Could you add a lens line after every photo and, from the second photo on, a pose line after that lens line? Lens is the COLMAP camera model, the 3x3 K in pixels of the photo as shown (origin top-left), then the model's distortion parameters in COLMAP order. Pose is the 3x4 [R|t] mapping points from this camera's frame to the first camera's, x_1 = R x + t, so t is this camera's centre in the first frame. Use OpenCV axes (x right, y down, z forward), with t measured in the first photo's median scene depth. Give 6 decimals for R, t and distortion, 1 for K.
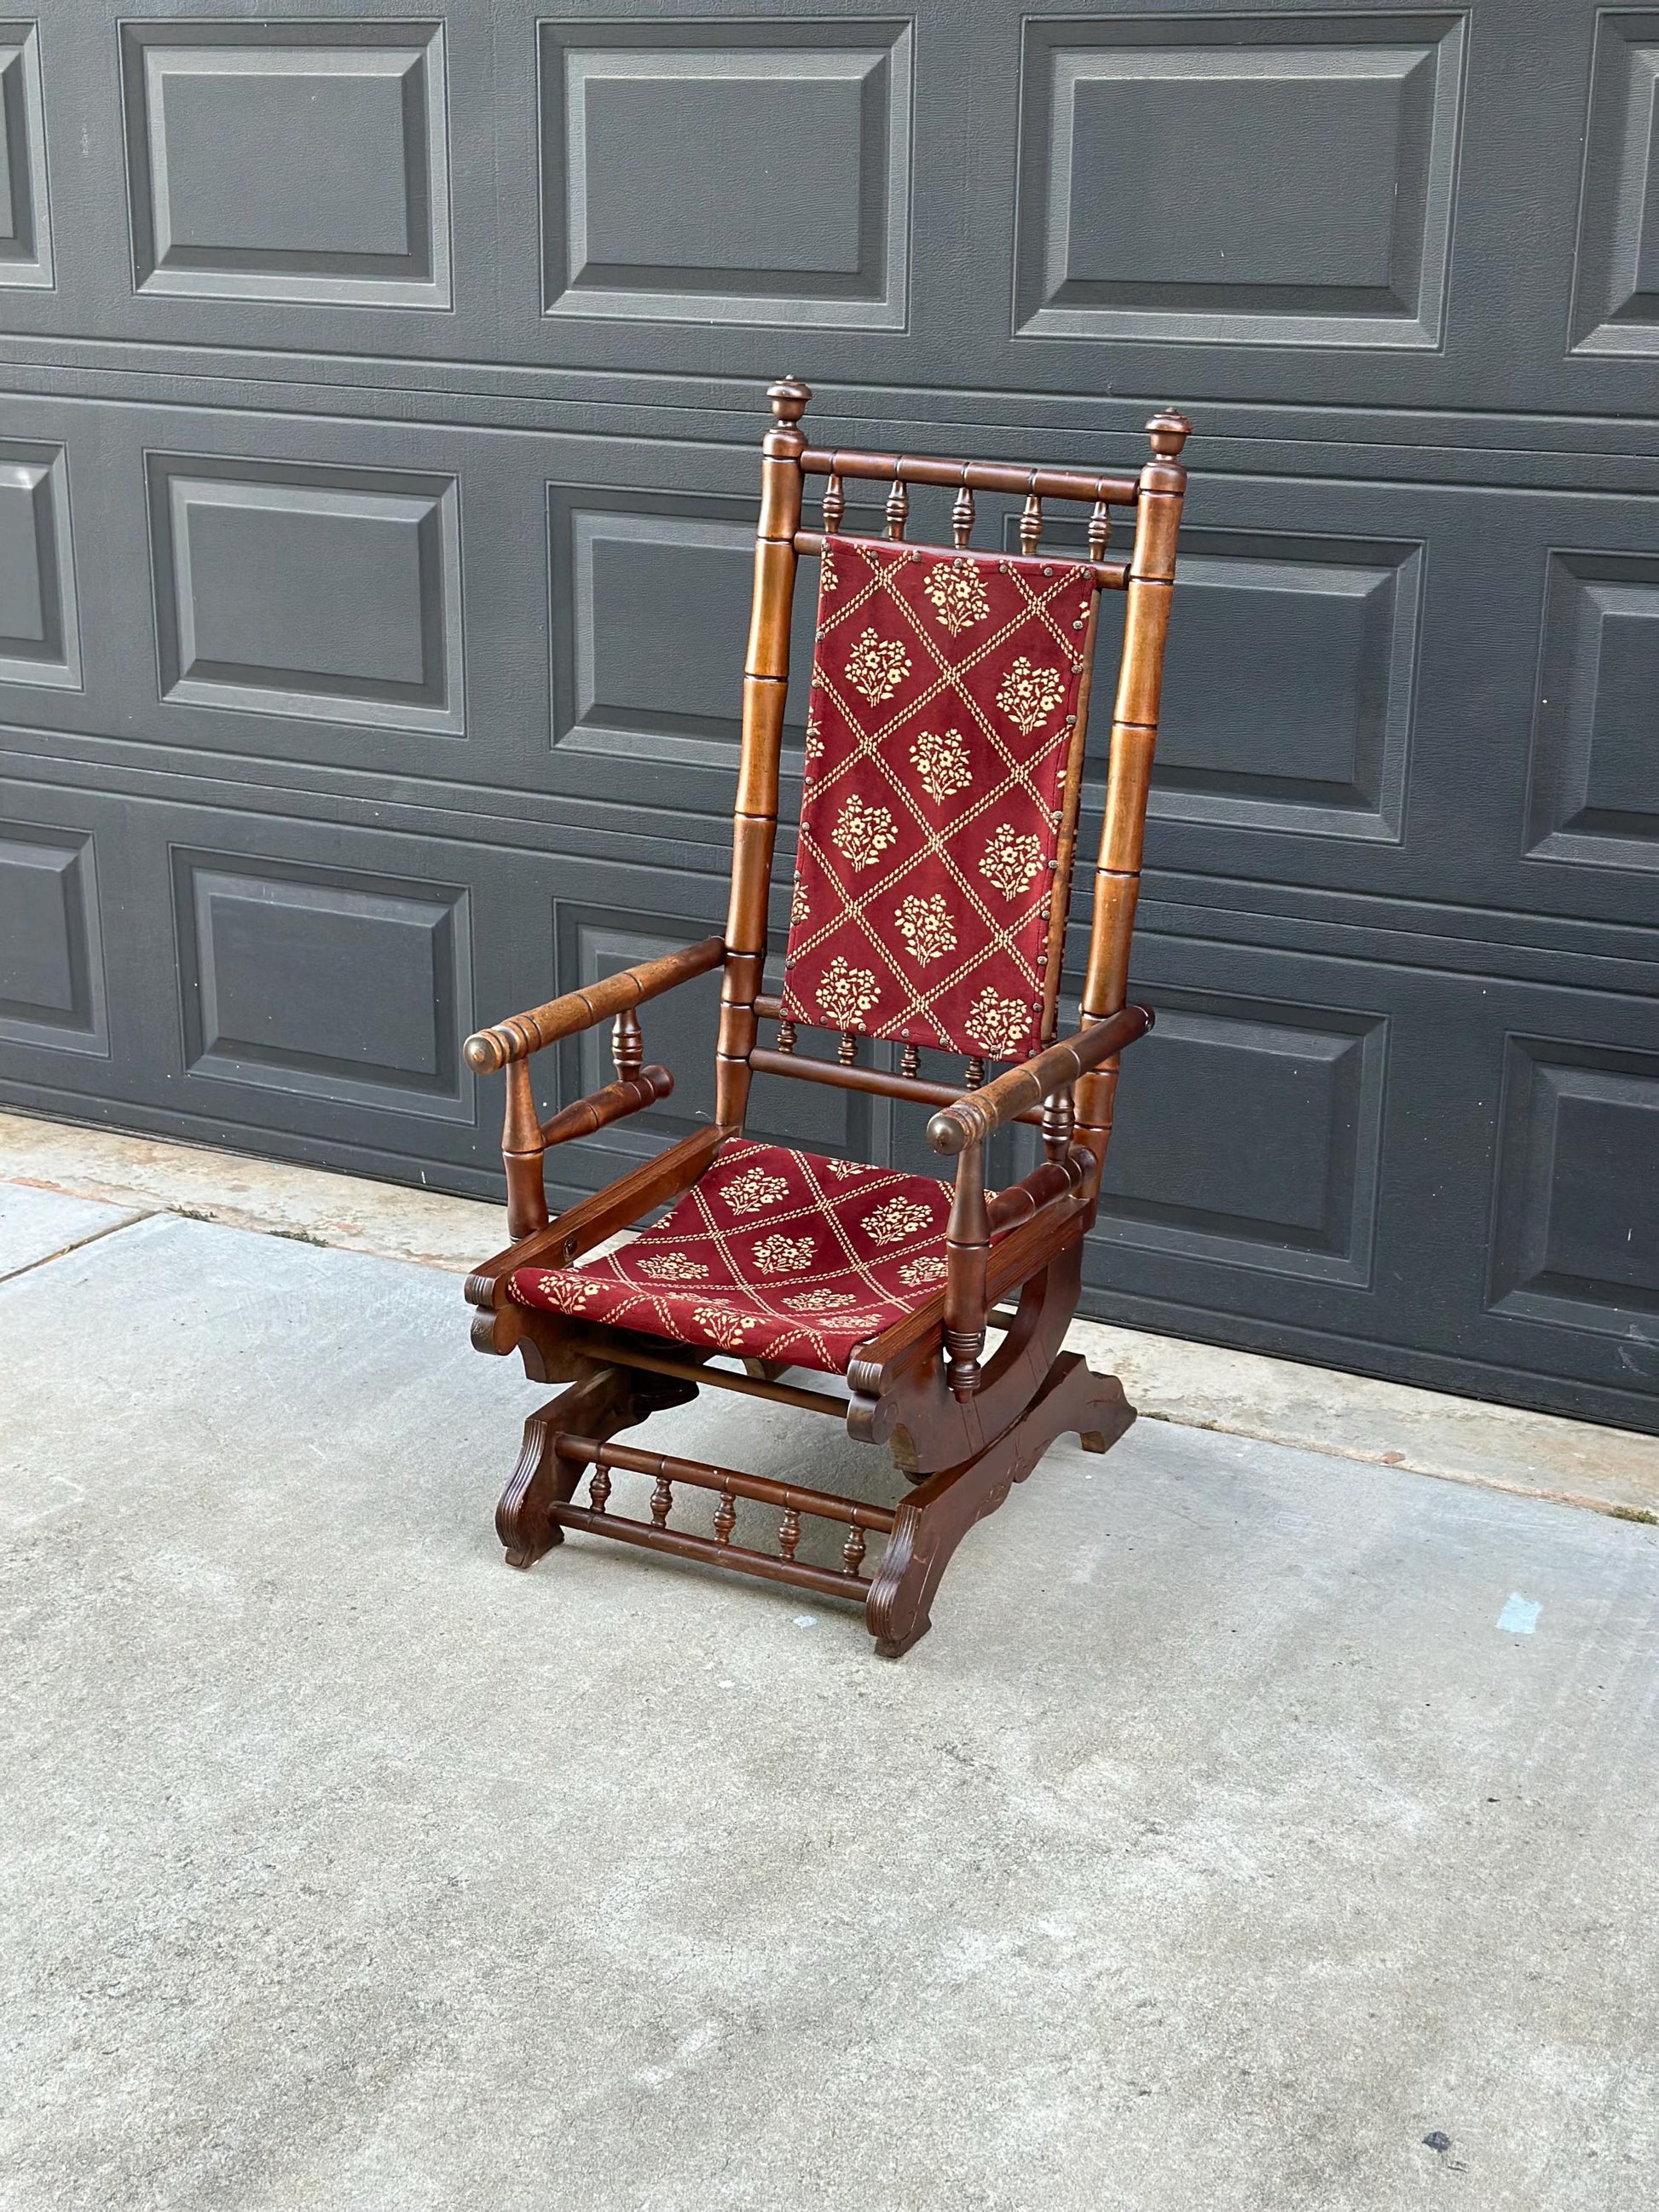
lens RADIAL K [[3114.0, 0, 819.1], [0, 3114.0, 1105.3], [0, 0, 1]] dist [0.133620, 0.000000]
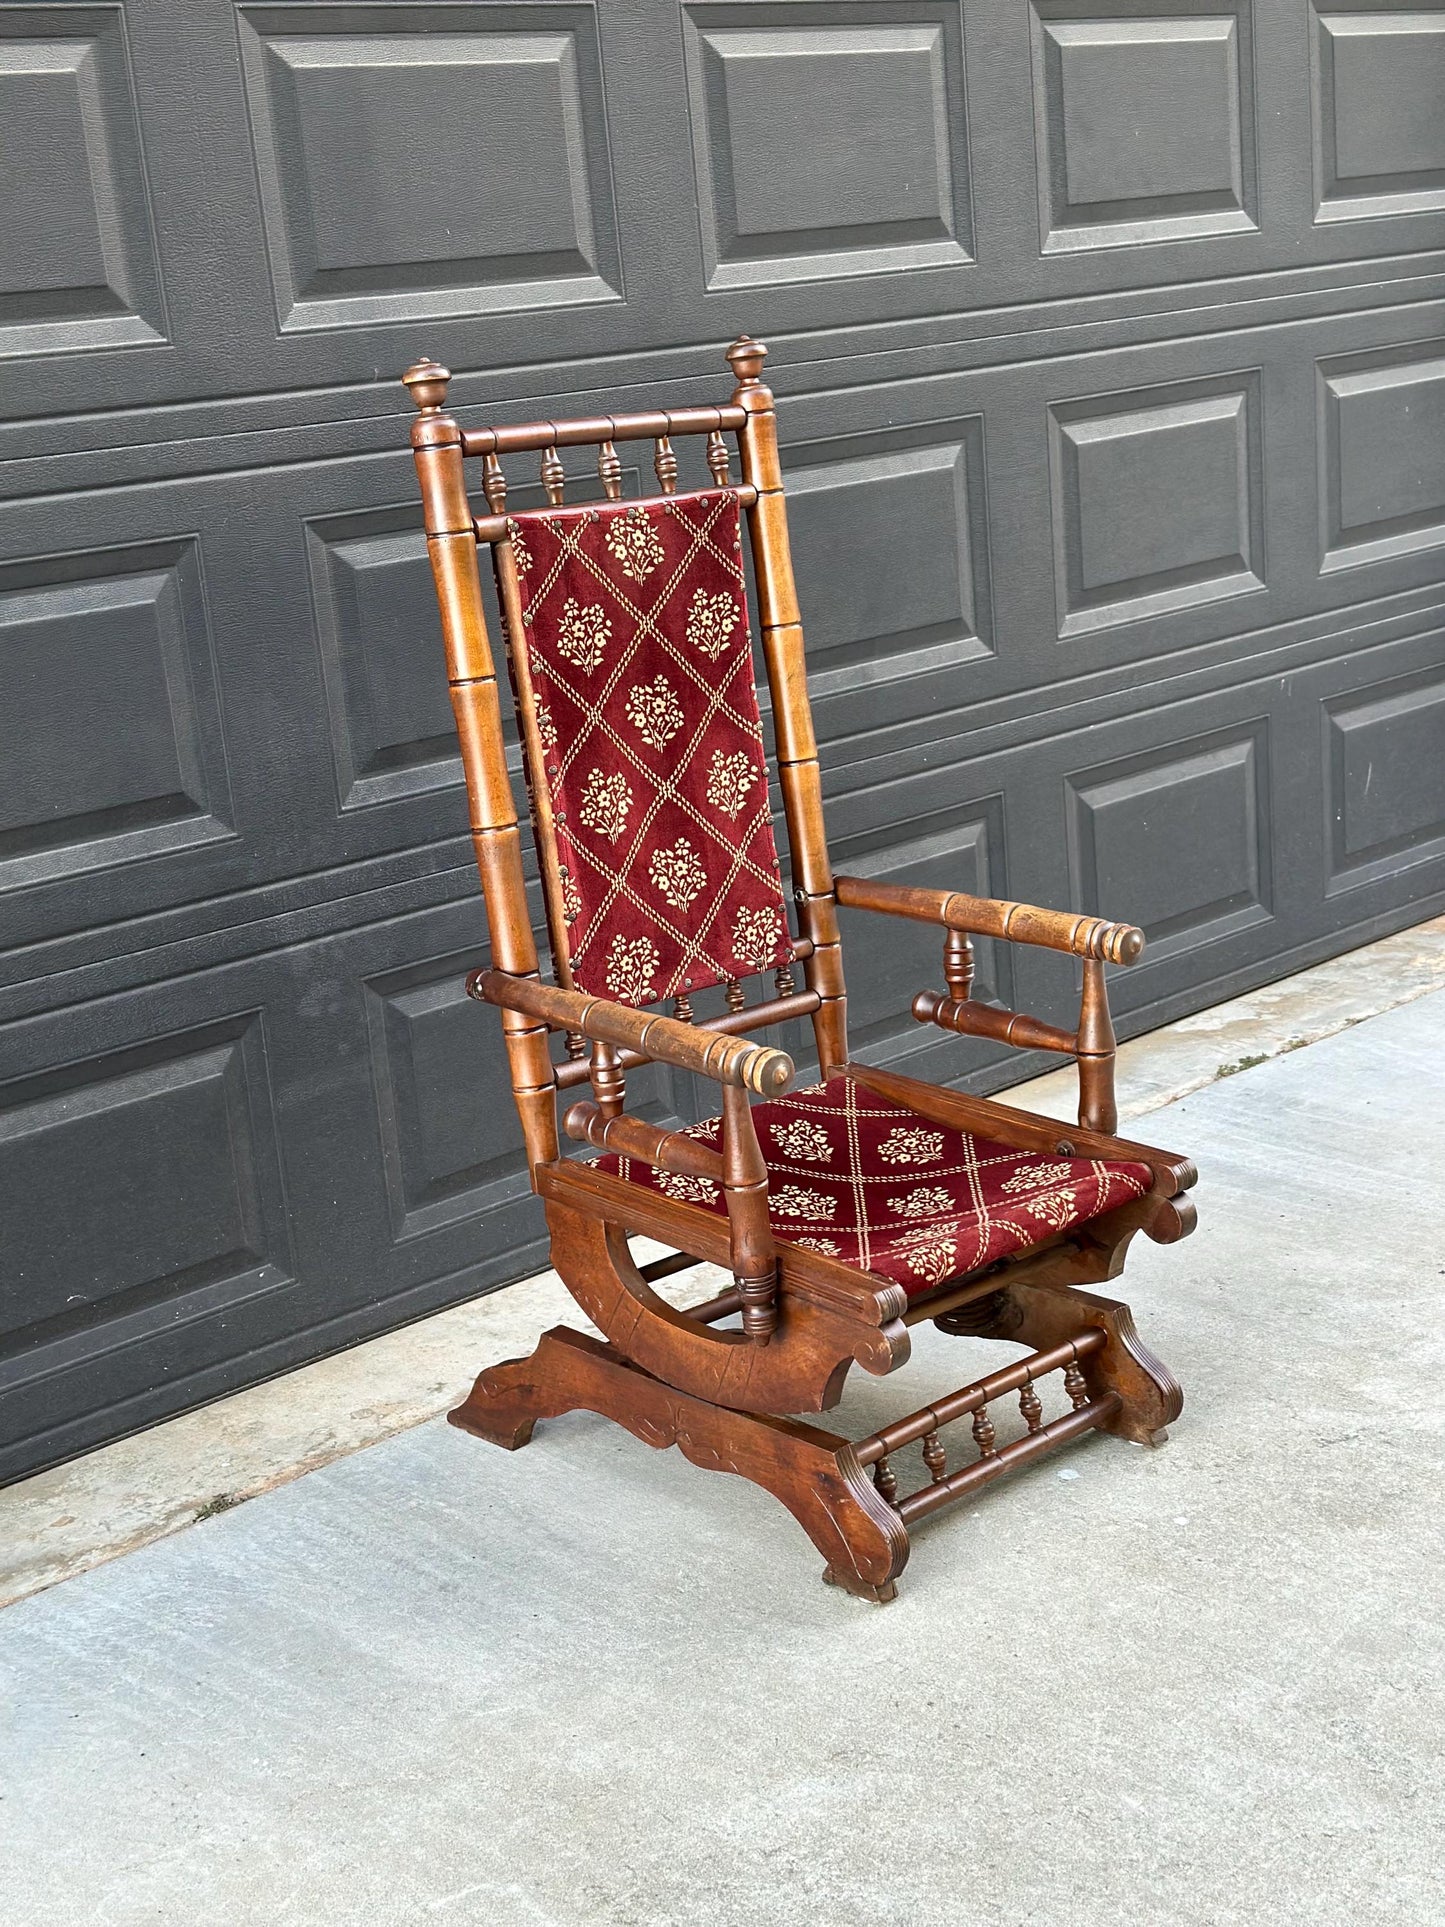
lens RADIAL K [[2712.6, 0, 735.8], [0, 2712.6, 959.2], [0, 0, 1]] dist [0.133620, 0.000000]
pose [[0.318600, -0.280012, 0.905586, -0.765674], [0.356877, 0.920508, 0.159071, -0.165756], [-0.878141, 0.272503, 0.393204, 0.653065]]
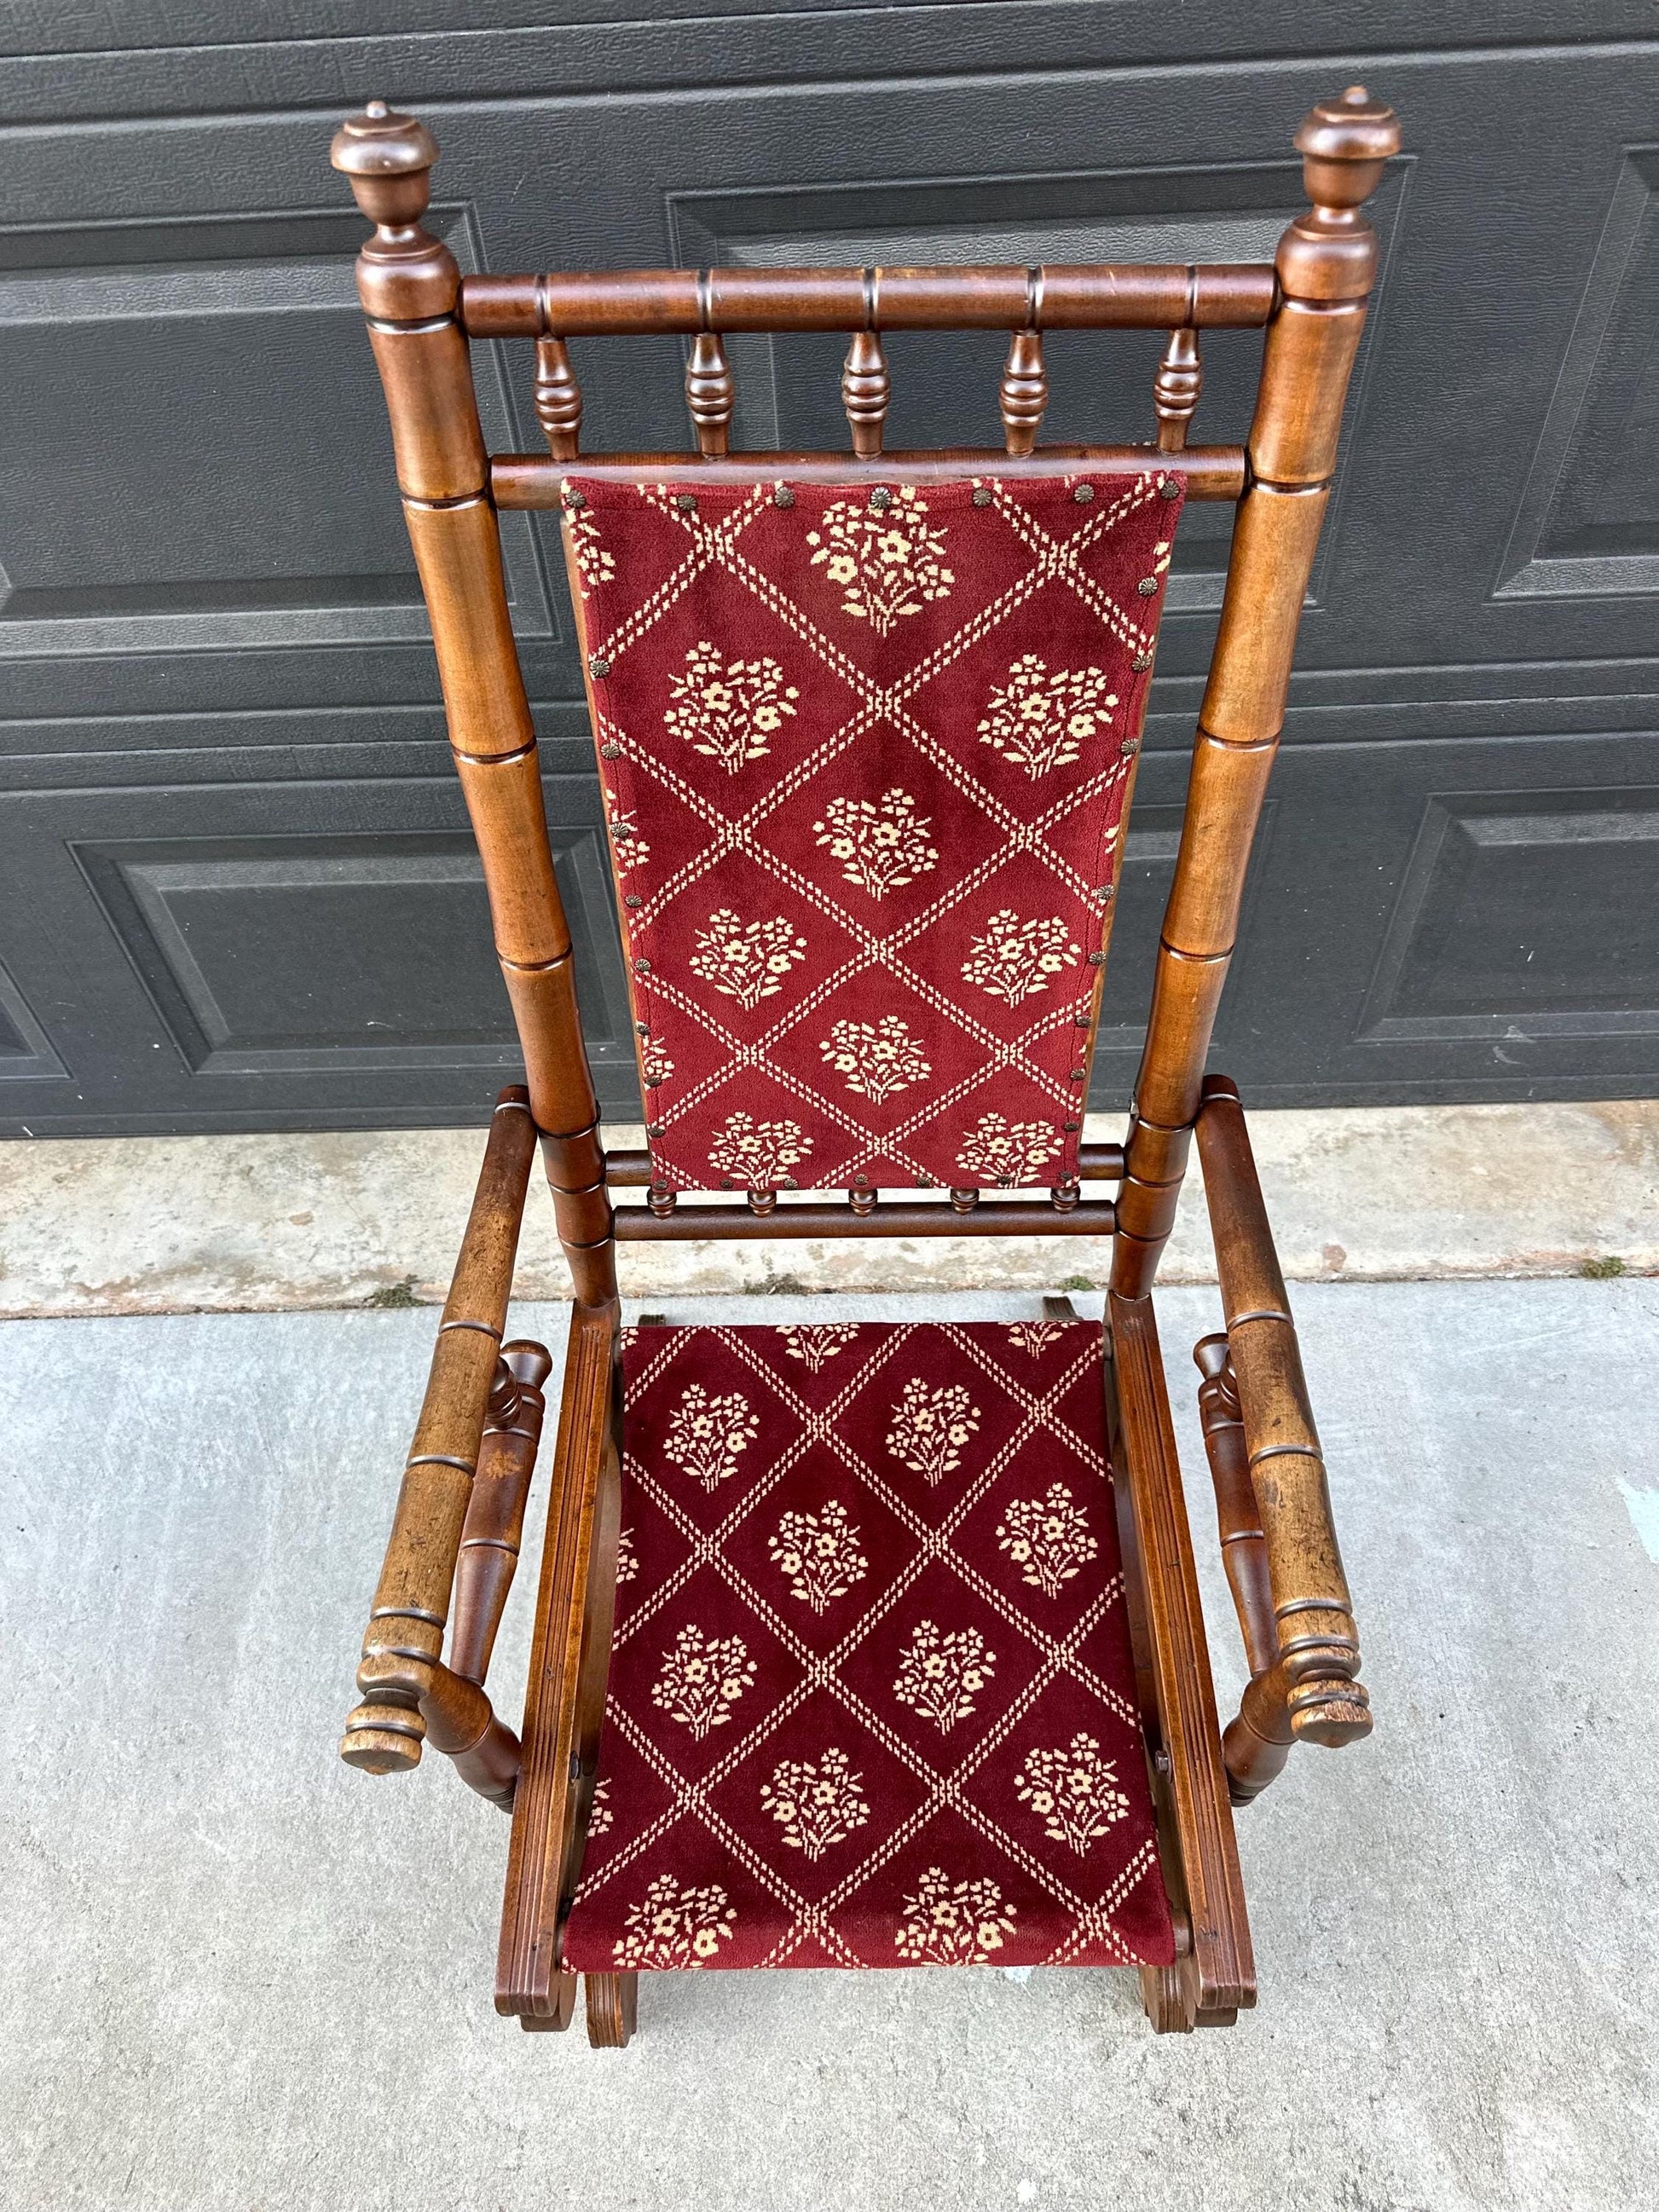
lens RADIAL K [[1565.0, 0, 823.8], [0, 1565.0, 1115.7], [0, 0, 1]] dist [0.100357, -0.156302]
pose [[0.880096, -0.393882, 0.265119, -0.065871], [0.191515, 0.805445, 0.560875, -0.232203], [-0.434458, -0.442849, 0.784303, 0.753218]]
